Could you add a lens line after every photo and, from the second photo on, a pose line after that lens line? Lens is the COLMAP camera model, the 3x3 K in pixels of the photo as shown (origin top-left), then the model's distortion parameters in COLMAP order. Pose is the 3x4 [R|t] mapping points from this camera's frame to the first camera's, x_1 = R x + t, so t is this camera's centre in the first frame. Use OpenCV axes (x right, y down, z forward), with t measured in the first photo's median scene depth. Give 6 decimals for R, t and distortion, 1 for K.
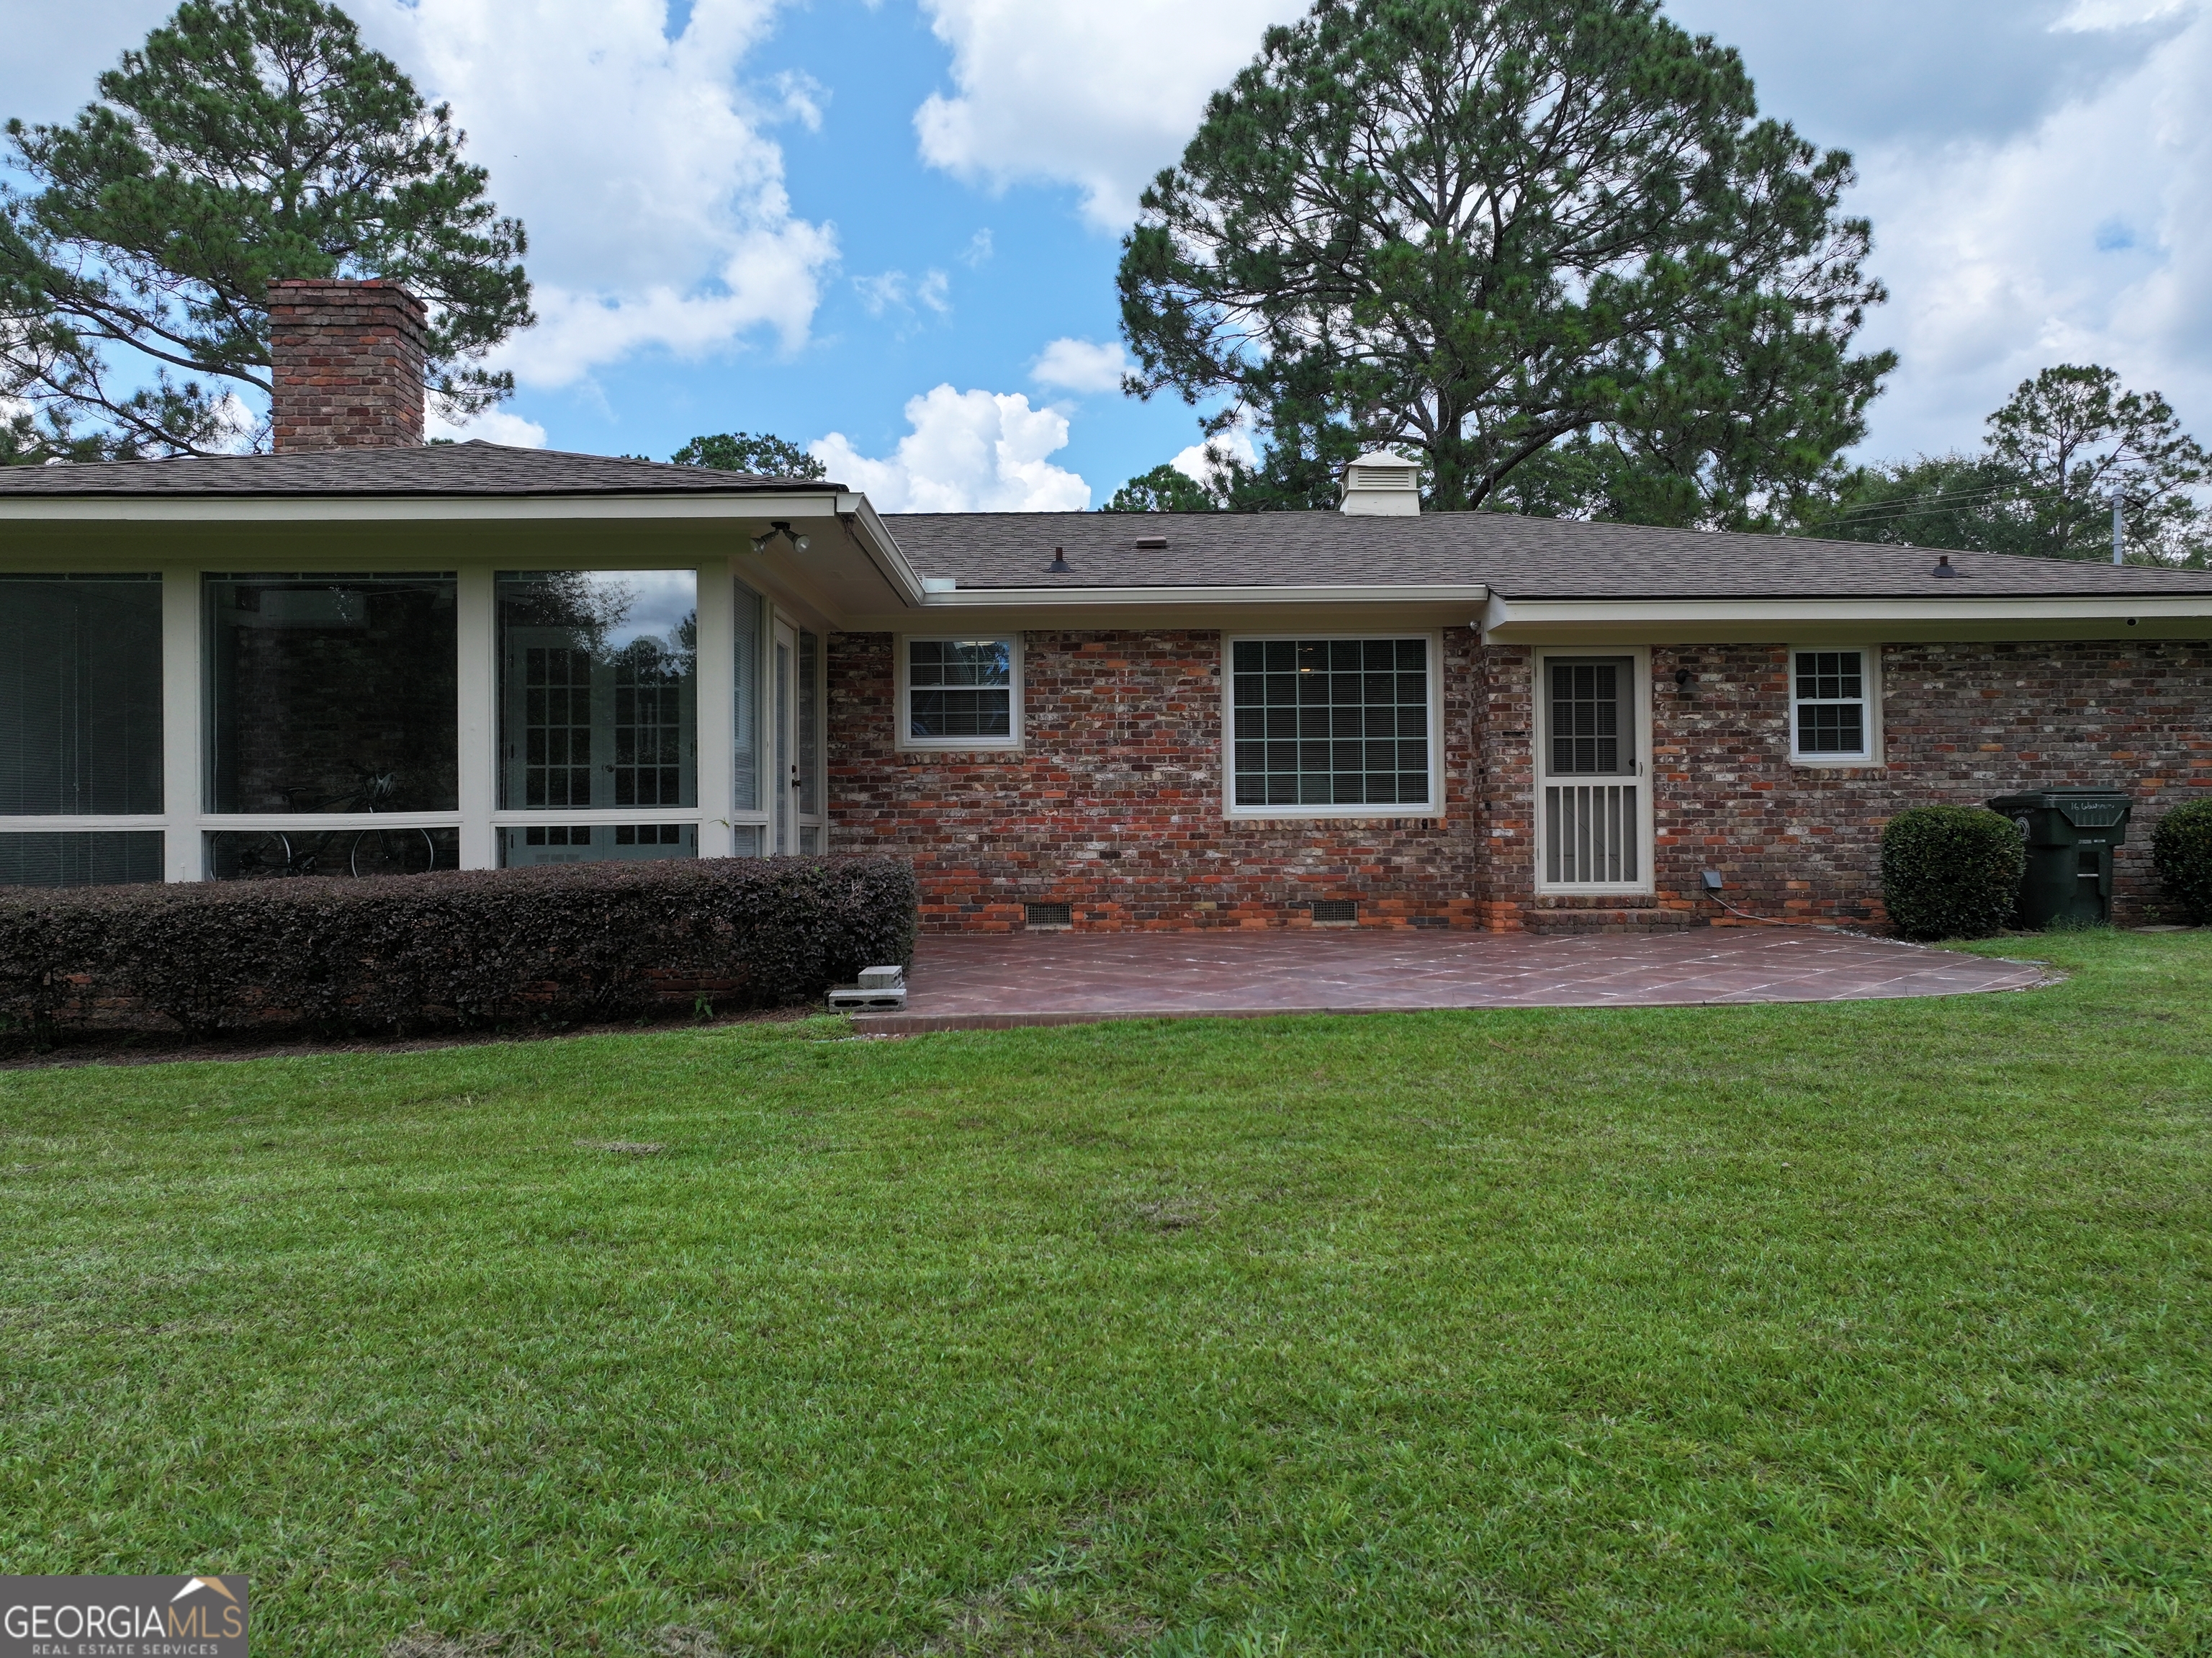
lens RADIAL K [[1552.2, 0, 1112.1], [0, 1552.2, 819.5], [0, 0, 1]] dist [-0.007854, 0.028803]
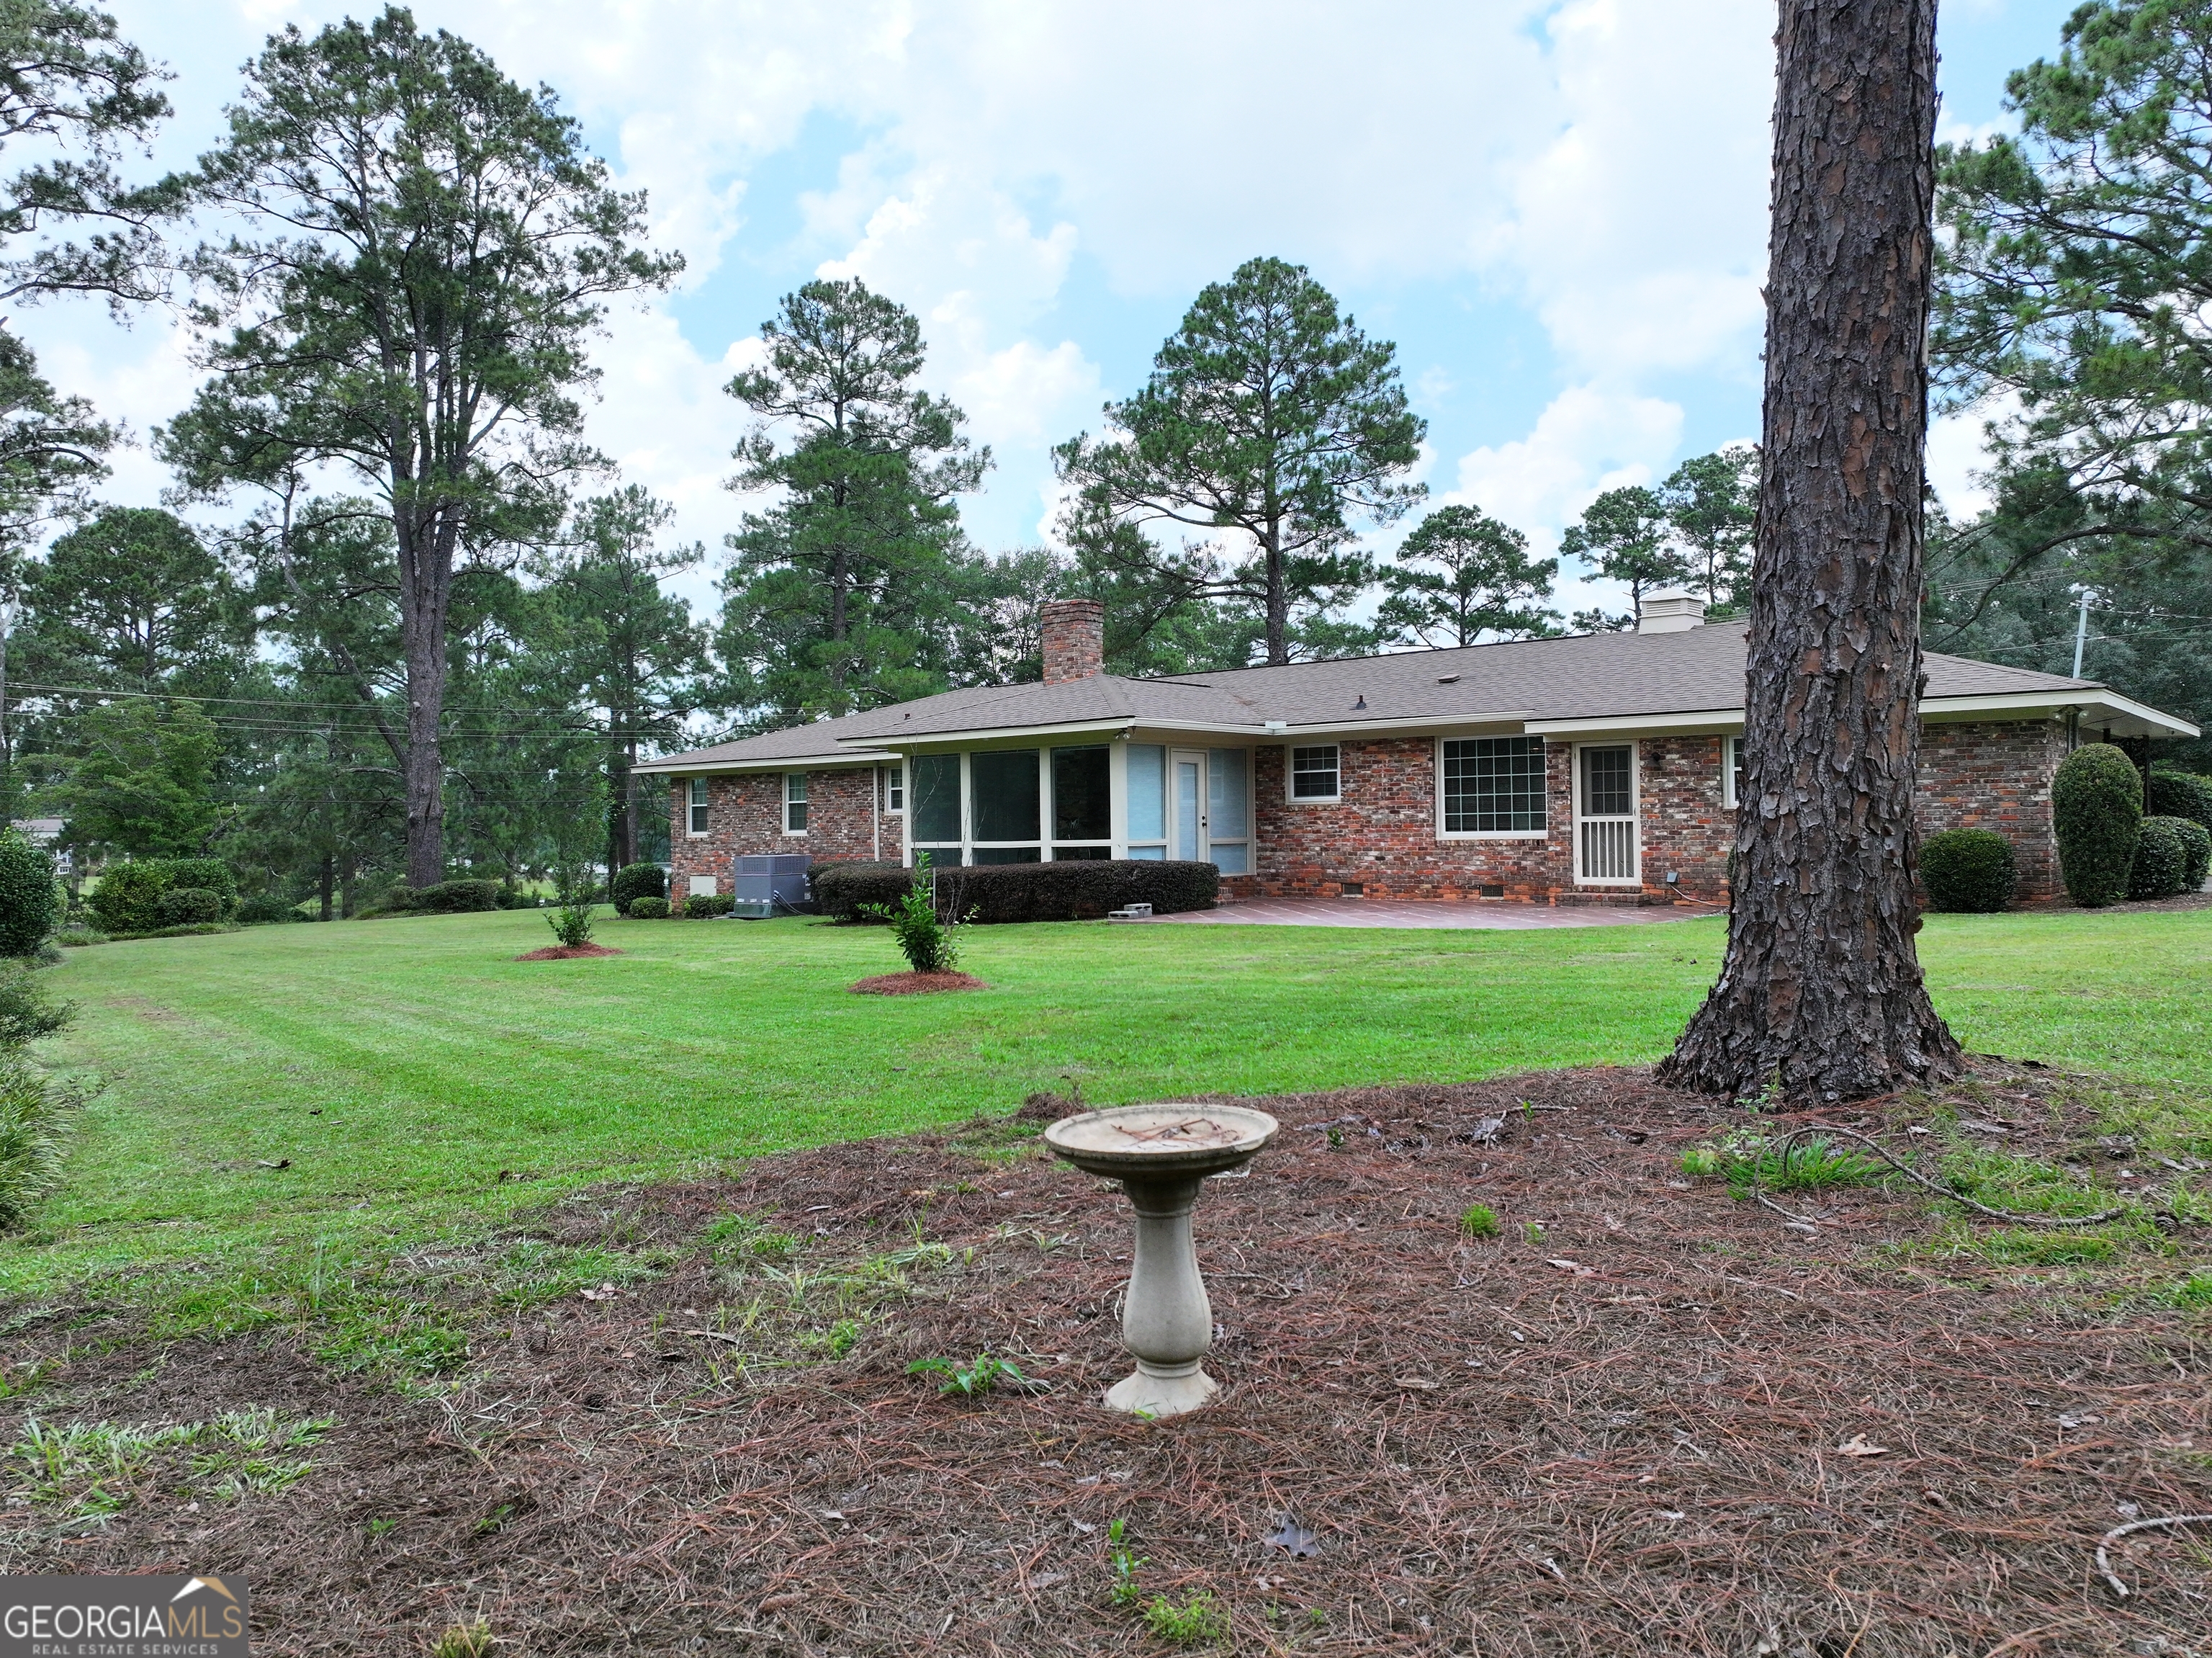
lens RADIAL K [[1548.0, 0, 1116.3], [0, 1548.0, 819.2], [0, 0, 1]] dist [0.003035, 0.001016]
pose [[0.758580, -0.005286, -0.651558, 1.014461], [0.011326, 0.999923, 0.005075, -0.039248], [0.651481, -0.011230, 0.758582, -0.658519]]
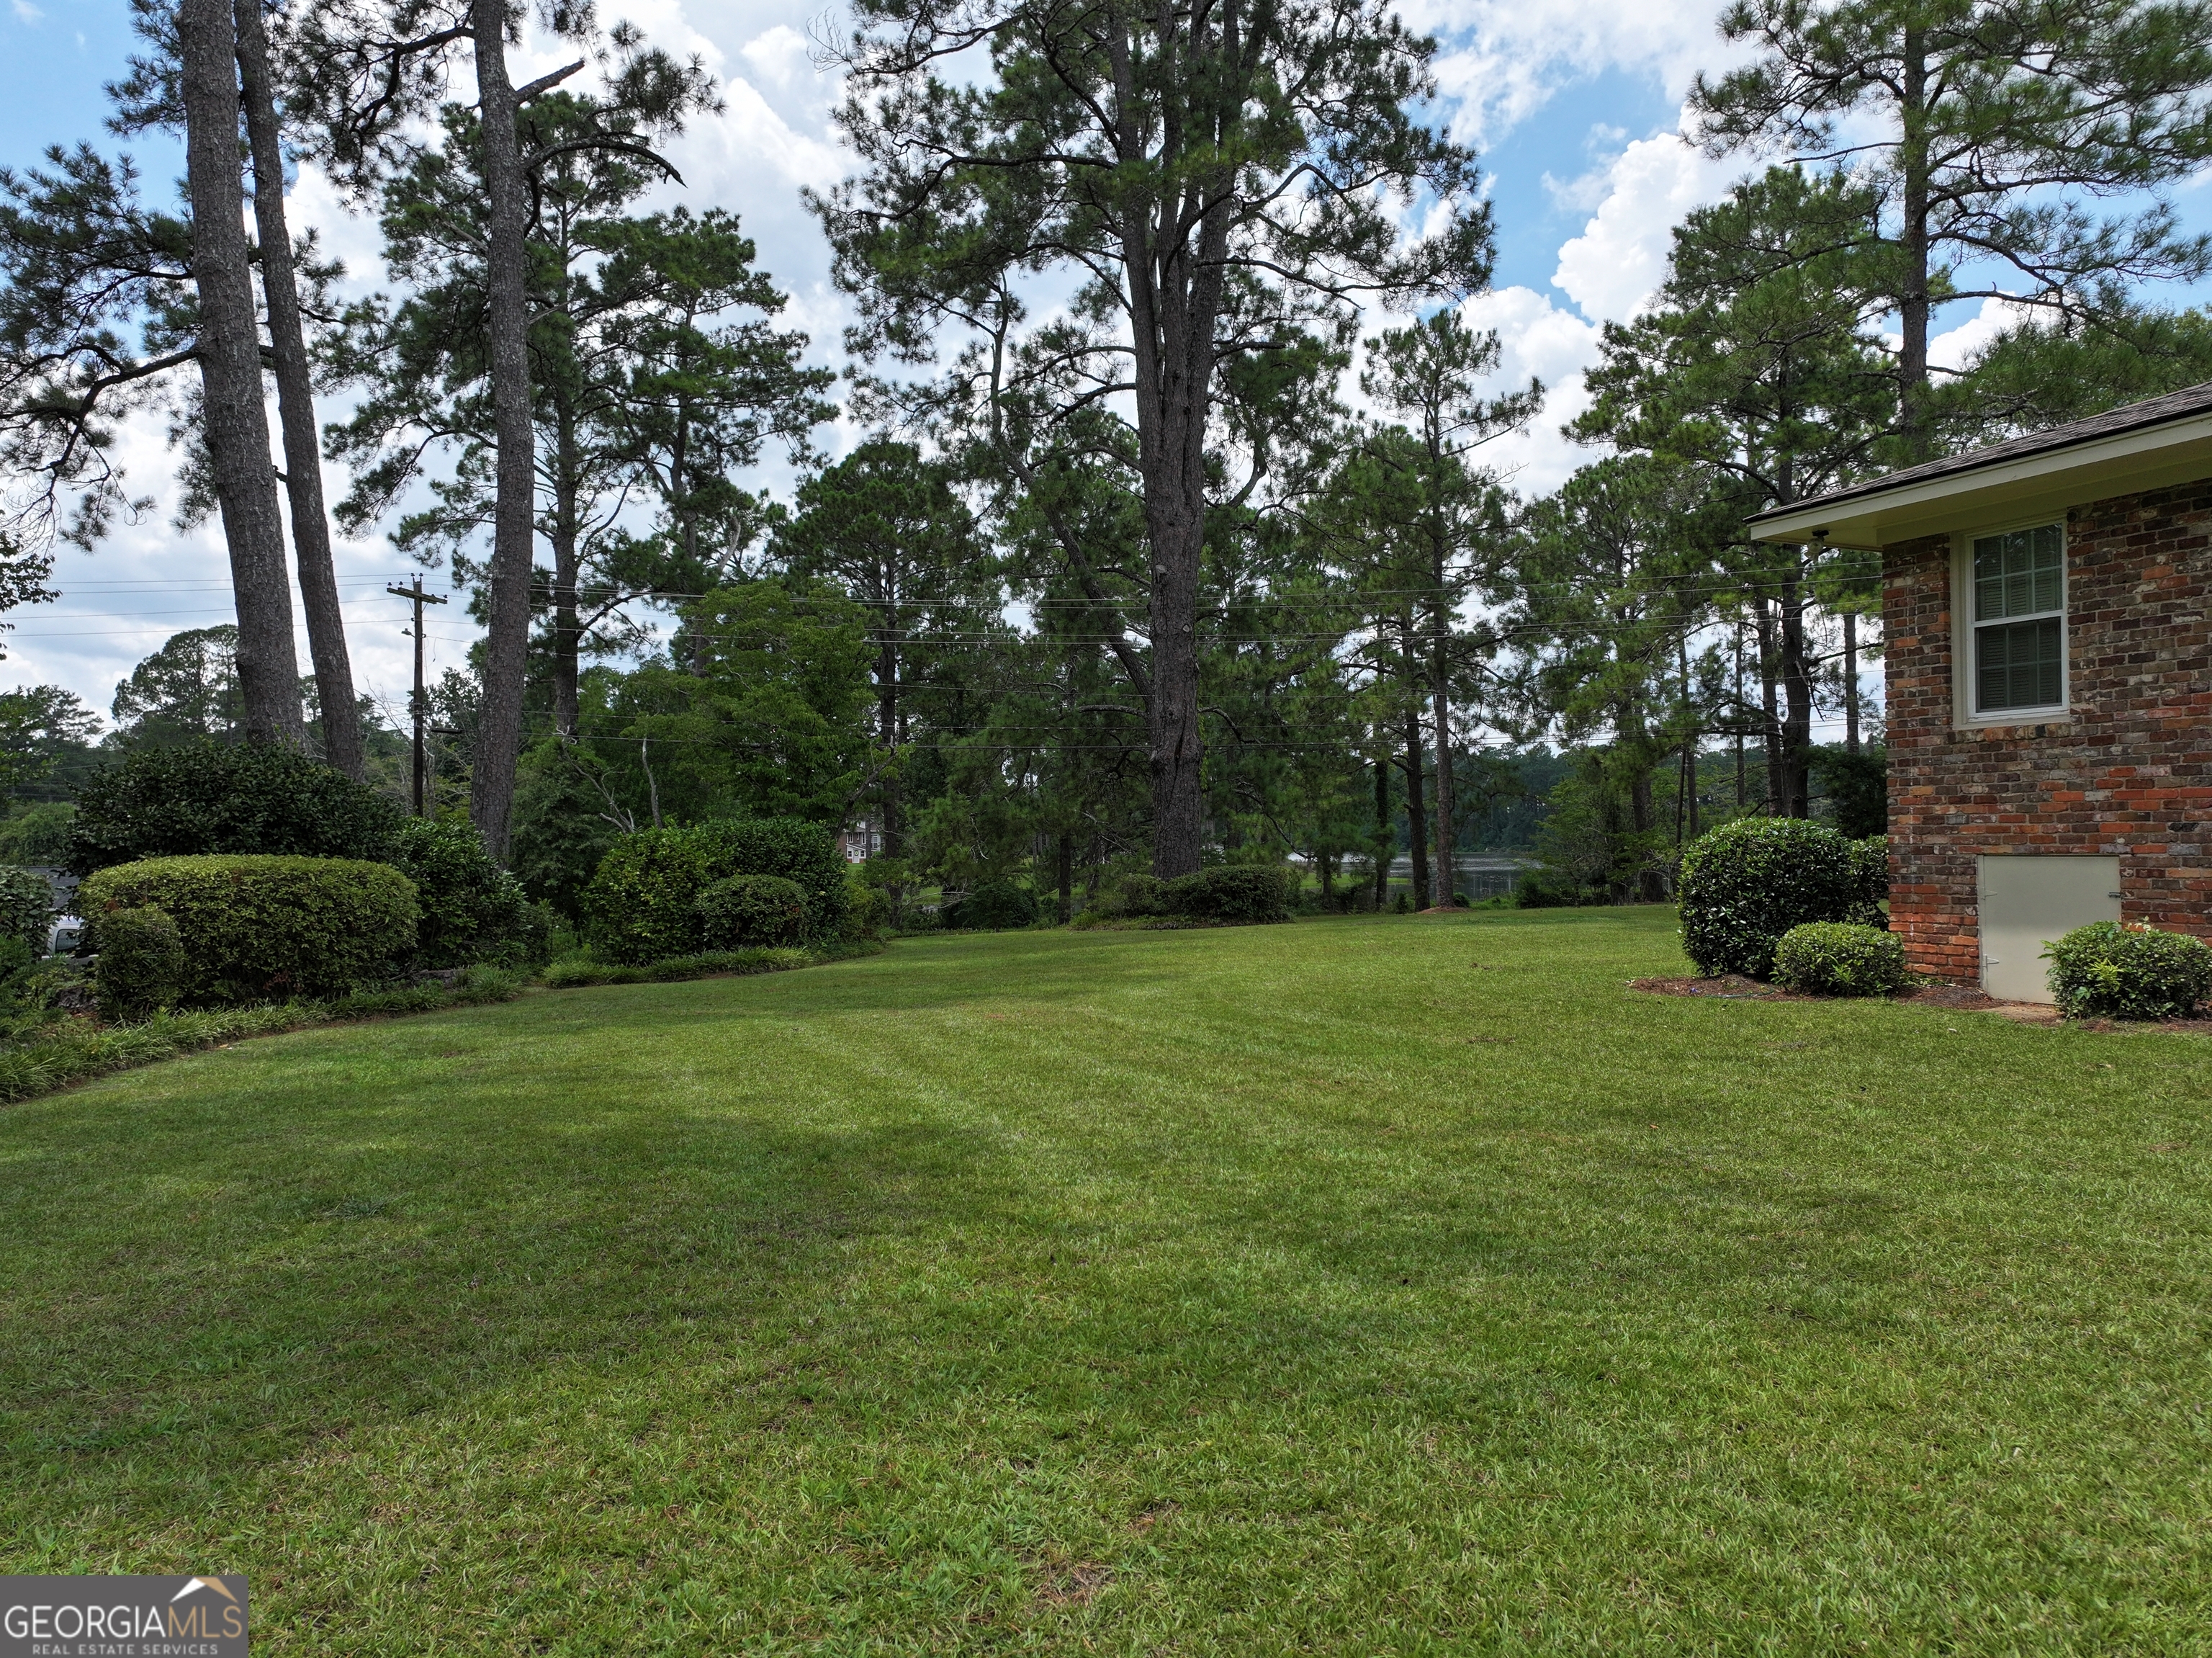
lens RADIAL K [[1557.6, 0, 1113.0], [0, 1557.6, 813.8], [0, 0, 1]] dist [-0.001156, 0.021993]
pose [[0.390218, -0.006218, -0.920701, -0.838042], [0.017355, 0.999849, 0.000603, 0.038545], [0.920559, -0.016214, 0.390268, 0.217032]]
